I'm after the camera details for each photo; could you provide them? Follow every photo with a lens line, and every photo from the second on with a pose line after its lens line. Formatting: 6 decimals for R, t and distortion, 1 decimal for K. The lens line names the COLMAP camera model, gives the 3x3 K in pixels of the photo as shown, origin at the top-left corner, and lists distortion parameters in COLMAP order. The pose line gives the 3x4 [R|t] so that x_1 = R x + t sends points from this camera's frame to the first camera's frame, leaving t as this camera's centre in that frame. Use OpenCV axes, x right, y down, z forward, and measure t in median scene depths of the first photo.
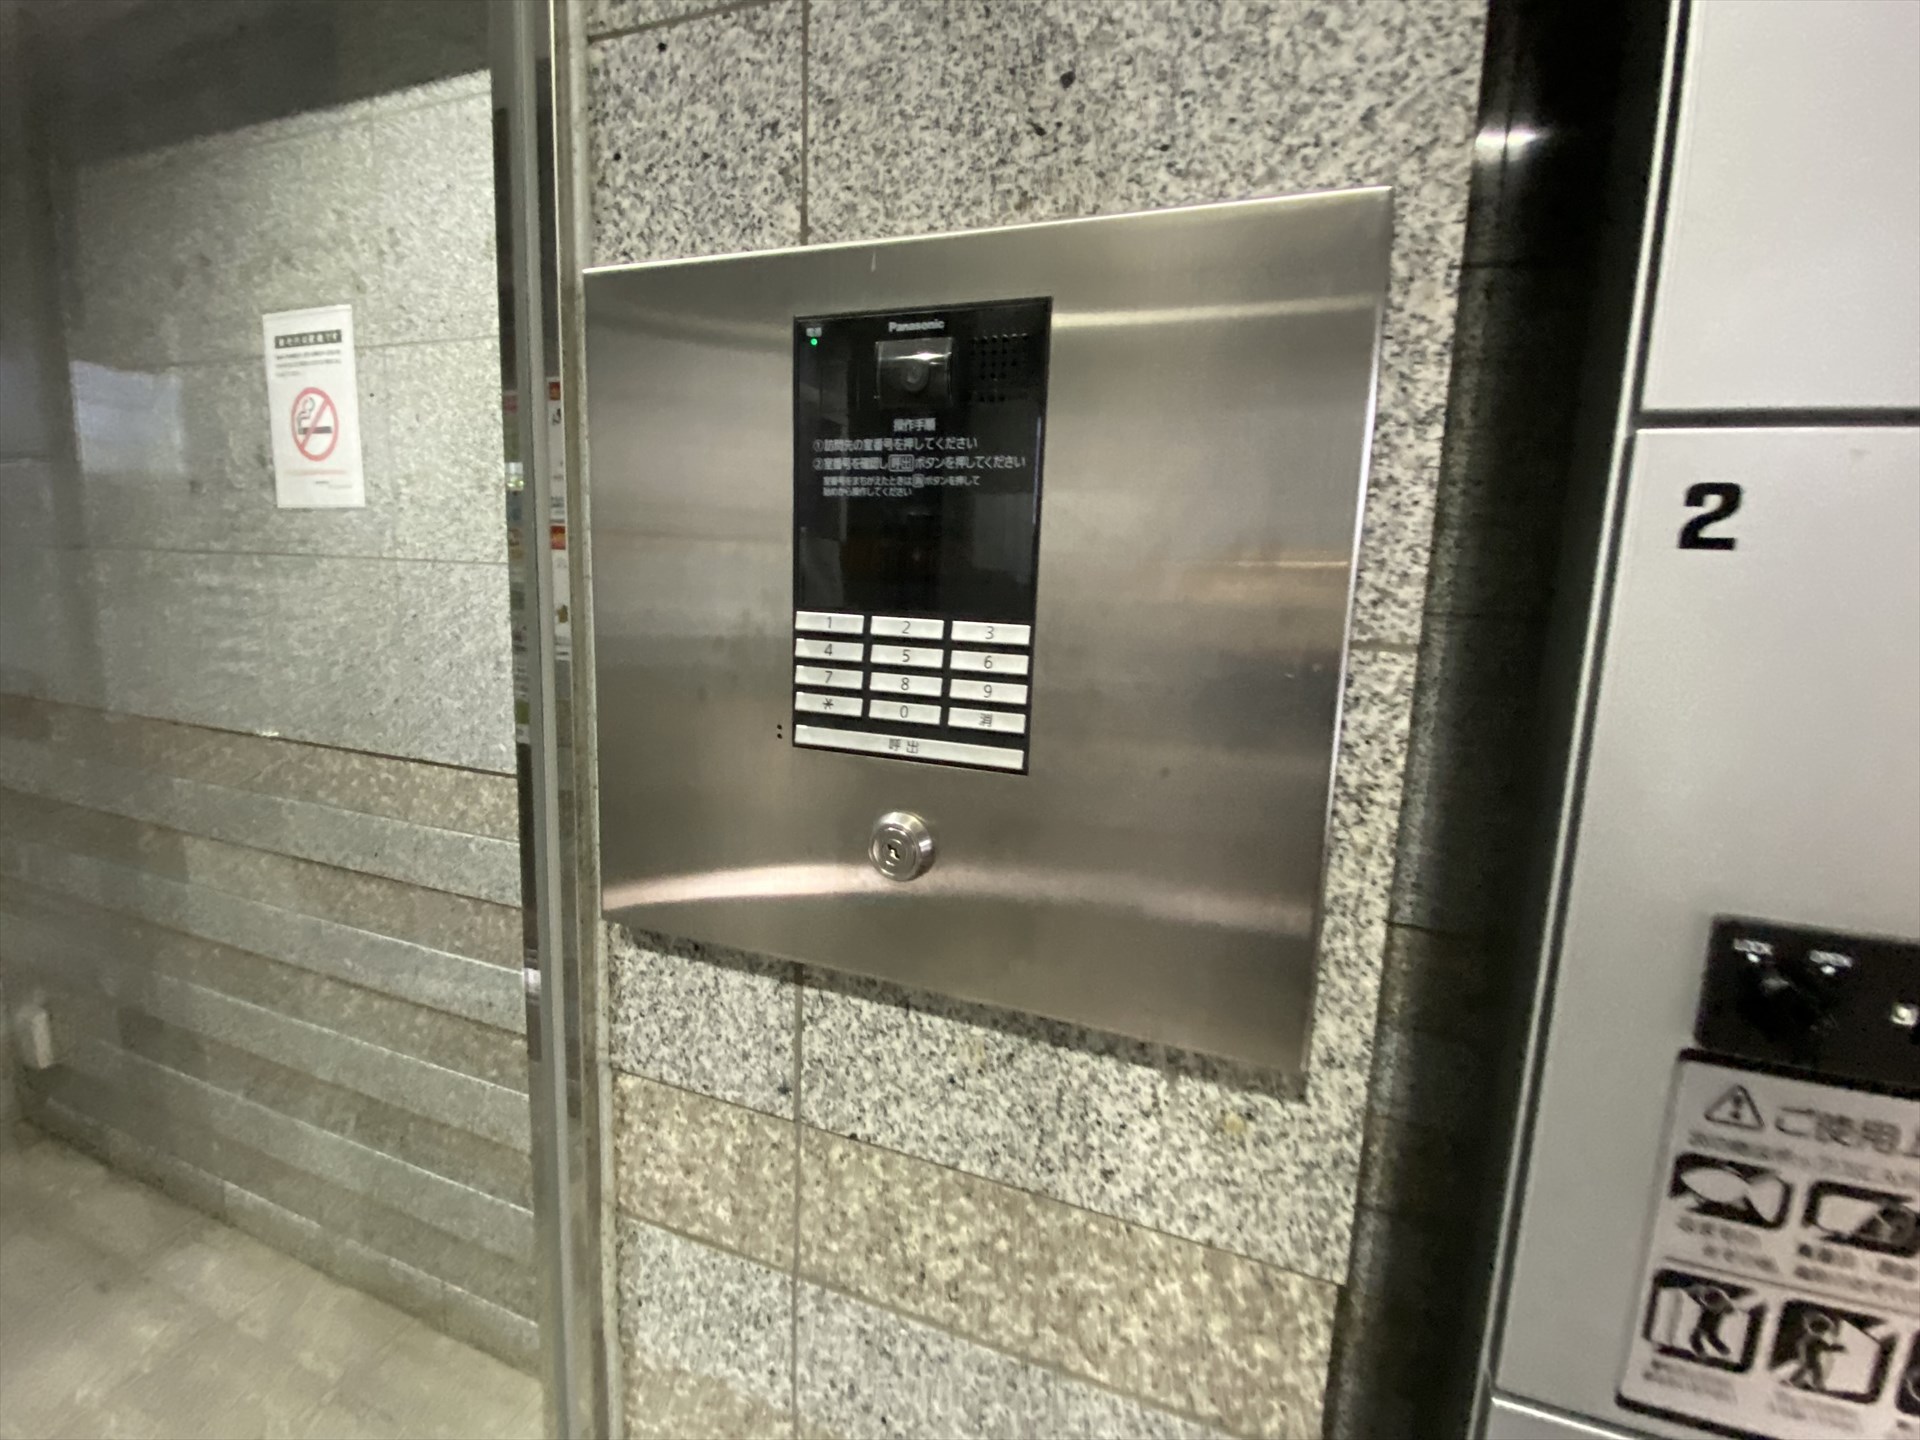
lens RADIAL K [[915.8, 0, 986.9], [0, 915.8, 713.0], [0, 0, 1]] dist [0.017080, -0.017905]
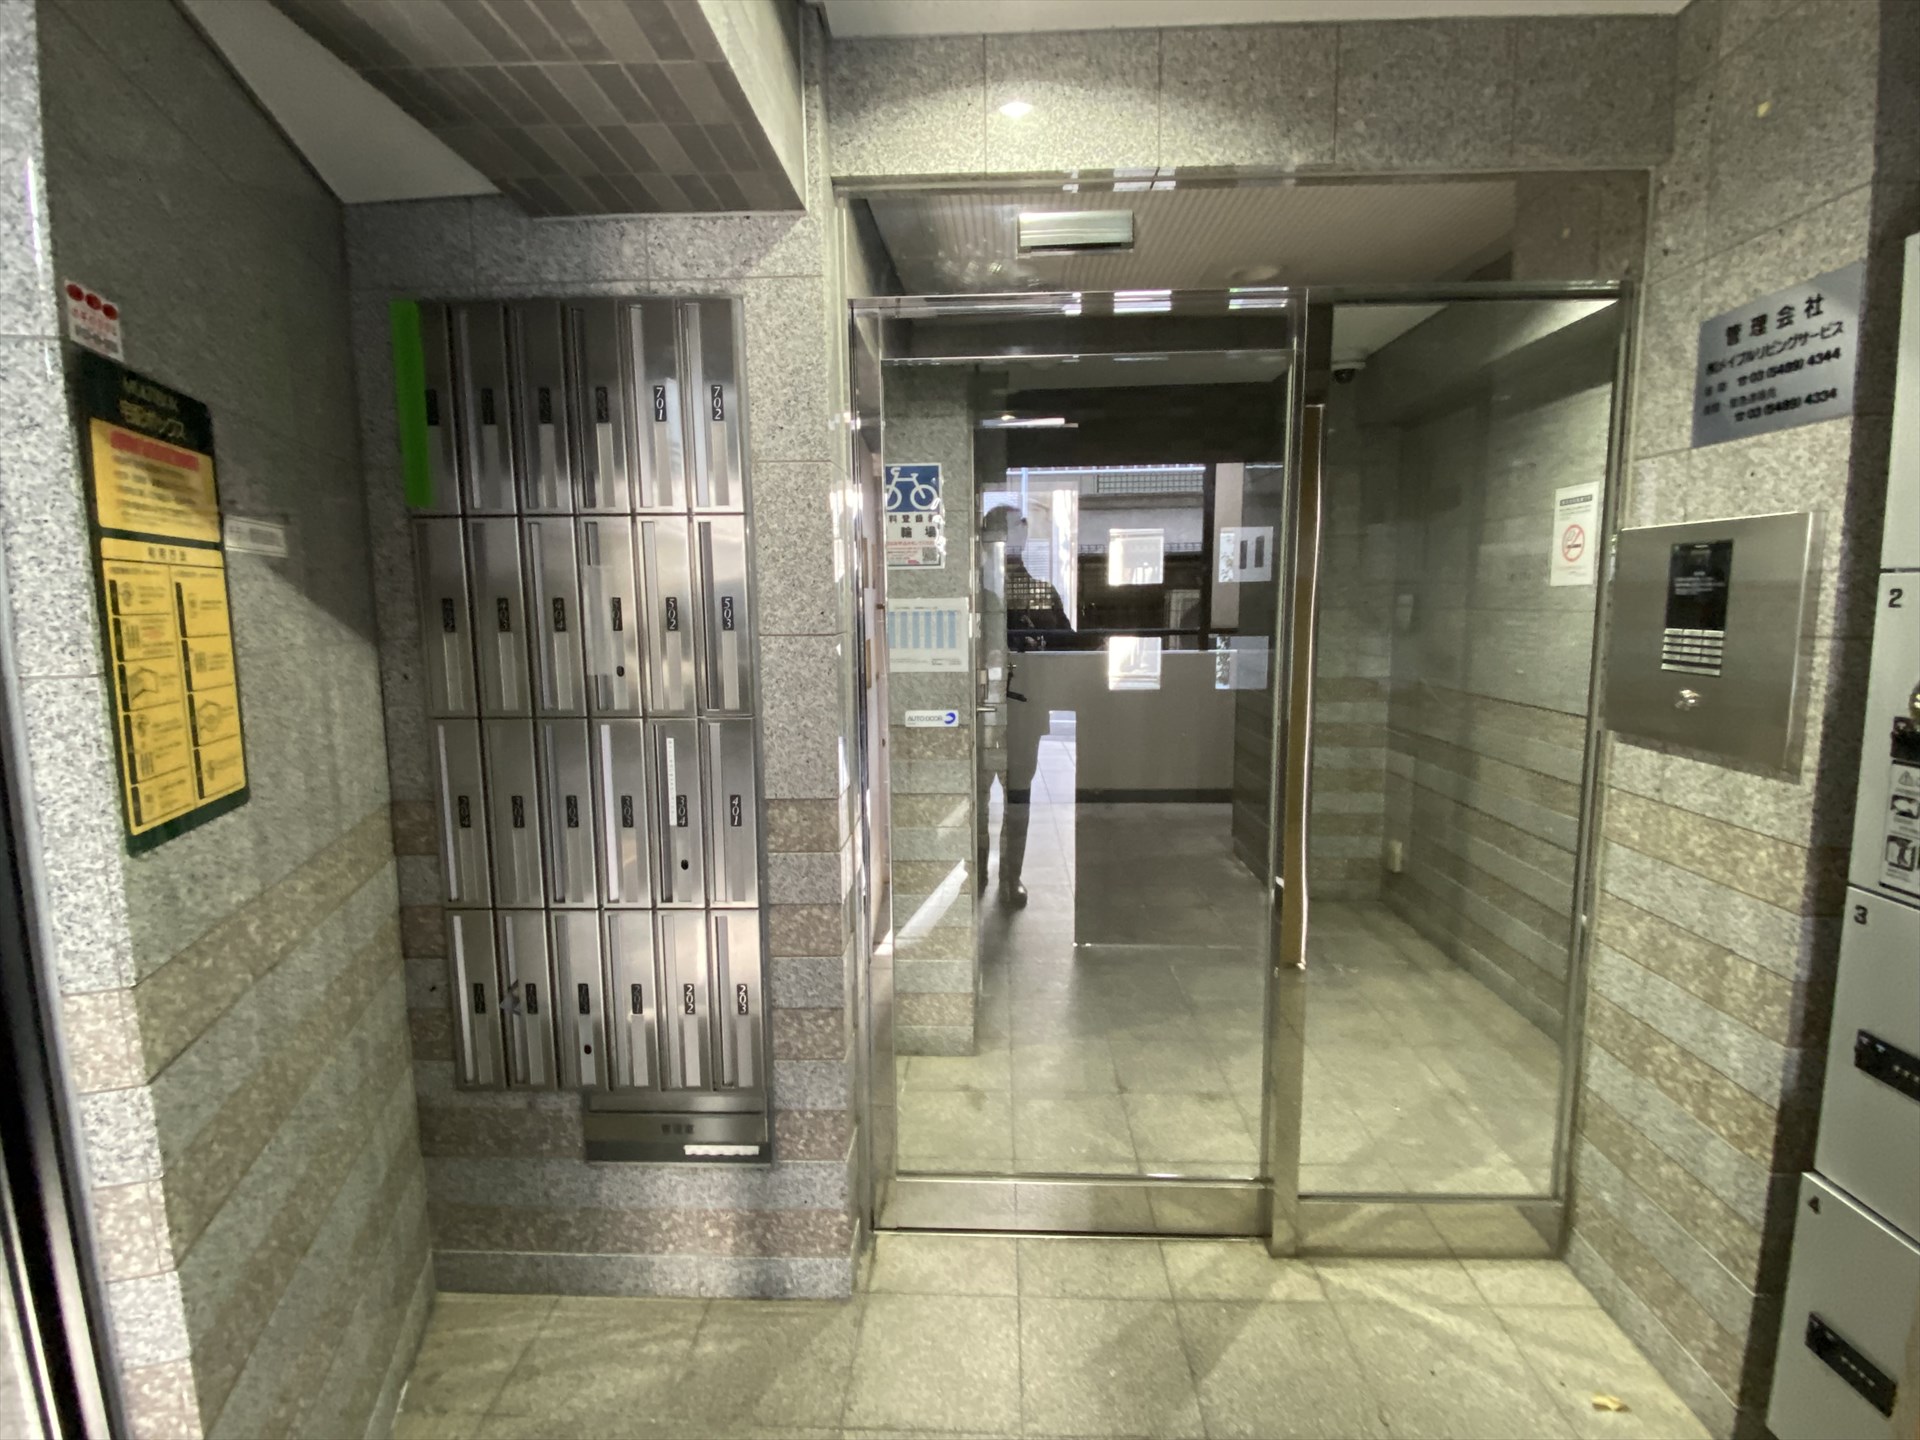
lens RADIAL K [[915.8, 0, 955.1], [0, 915.8, 711.5], [0, 0, 1]] dist [0.017080, -0.017905]
pose [[0.322169, 0.077240, -0.943526, 2.121186], [-0.125933, 0.991305, 0.038151, 0.382784], [0.938268, 0.106530, 0.329095, -2.474367]]
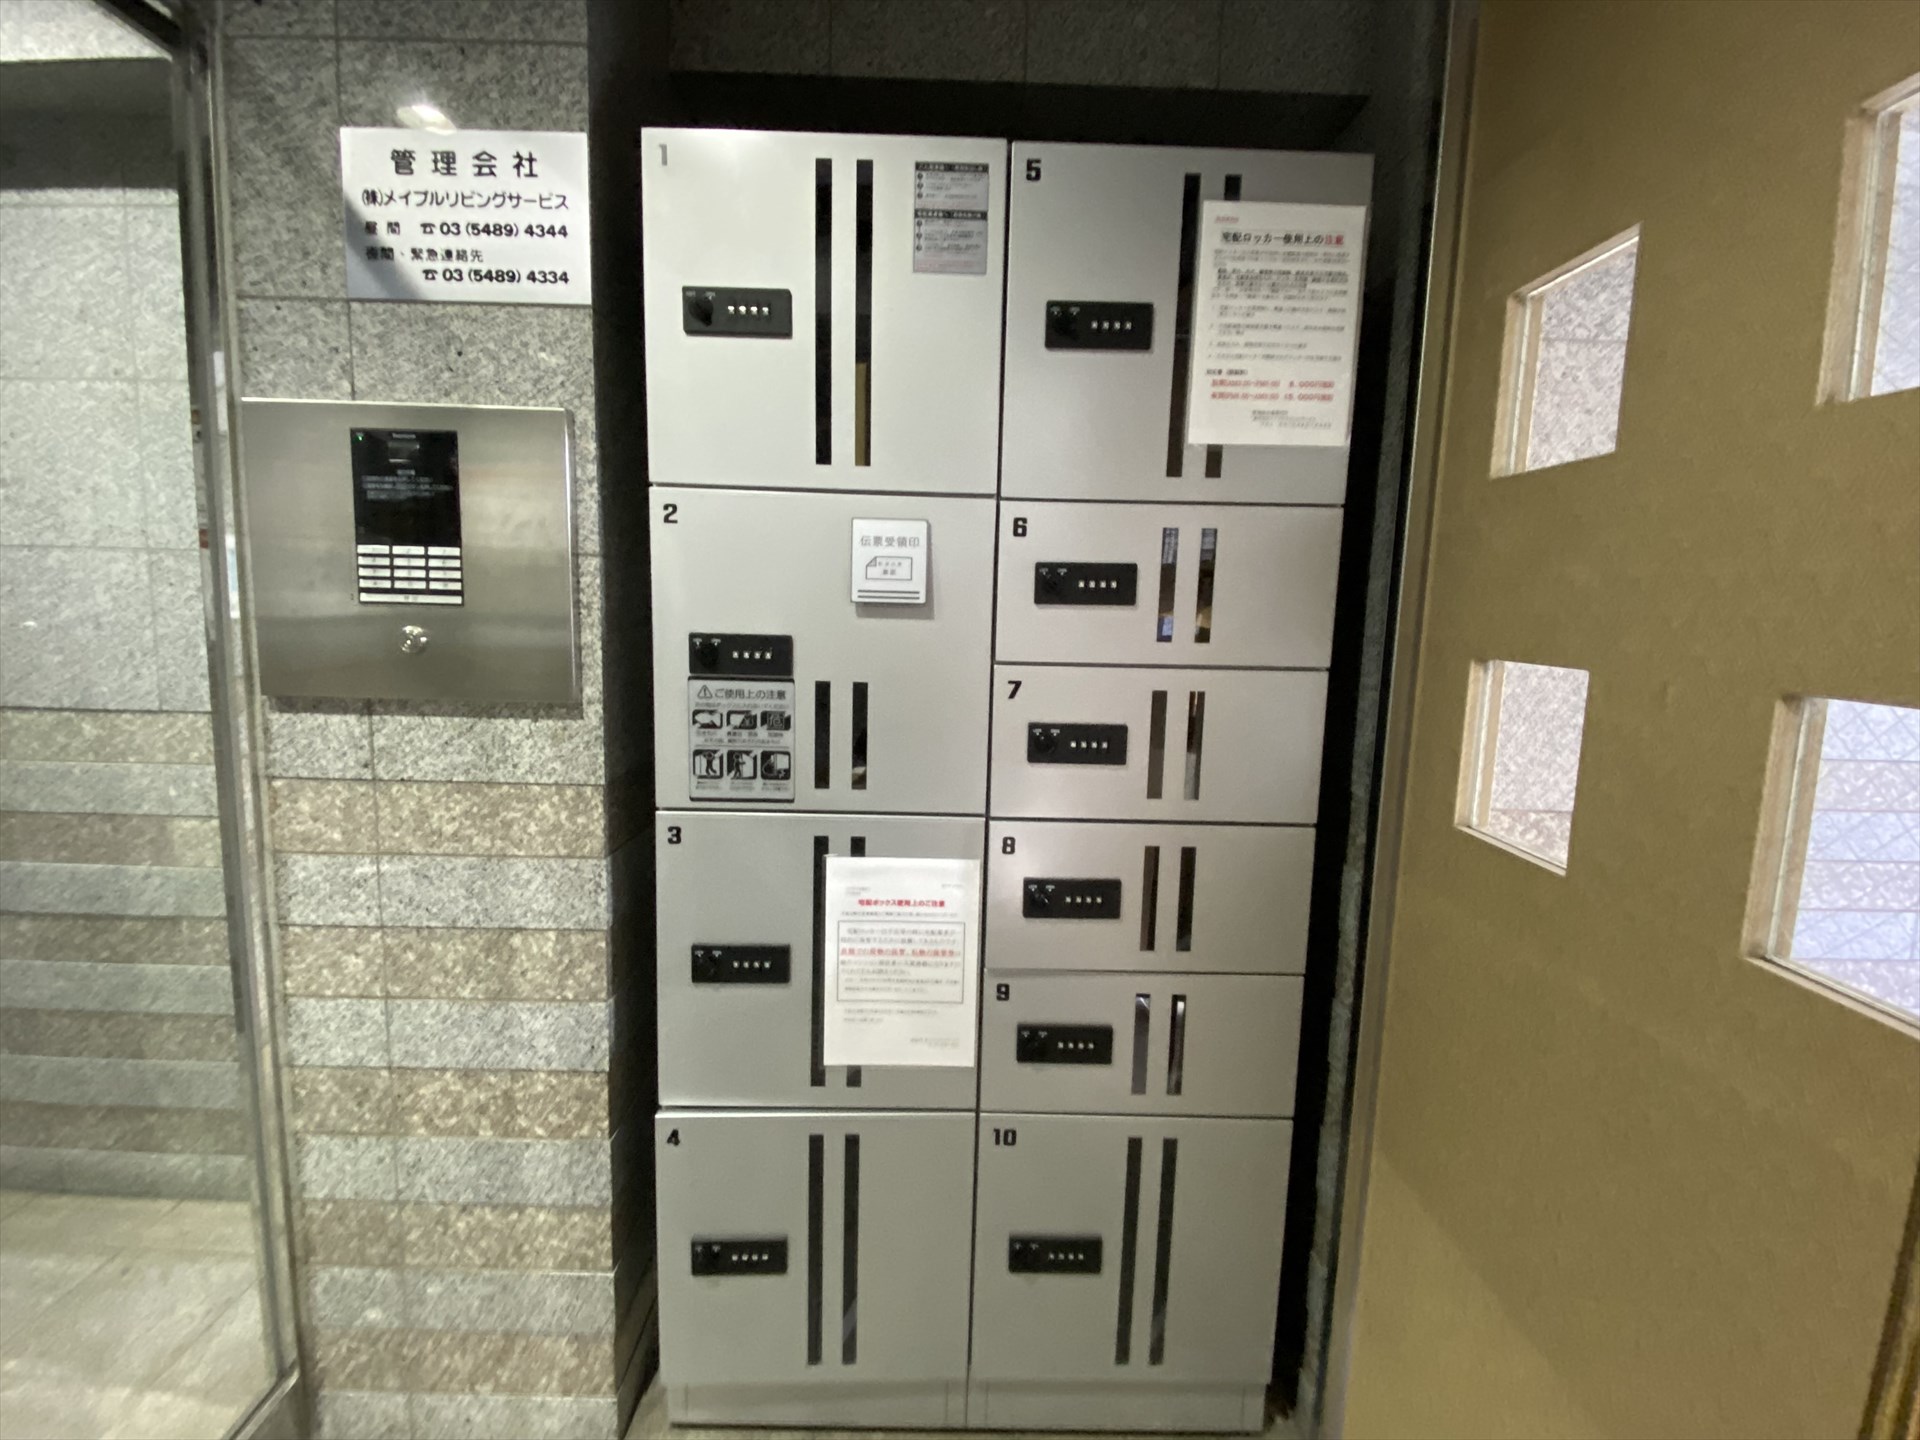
lens RADIAL K [[915.8, 0, 974.8], [0, 915.8, 713.9], [0, 0, 1]] dist [0.017080, -0.017905]
pose [[0.928136, -0.059773, 0.367411, 0.389925], [0.066059, 0.997805, -0.004545, 0.455604], [-0.366333, 0.028489, 0.930048, -1.868345]]
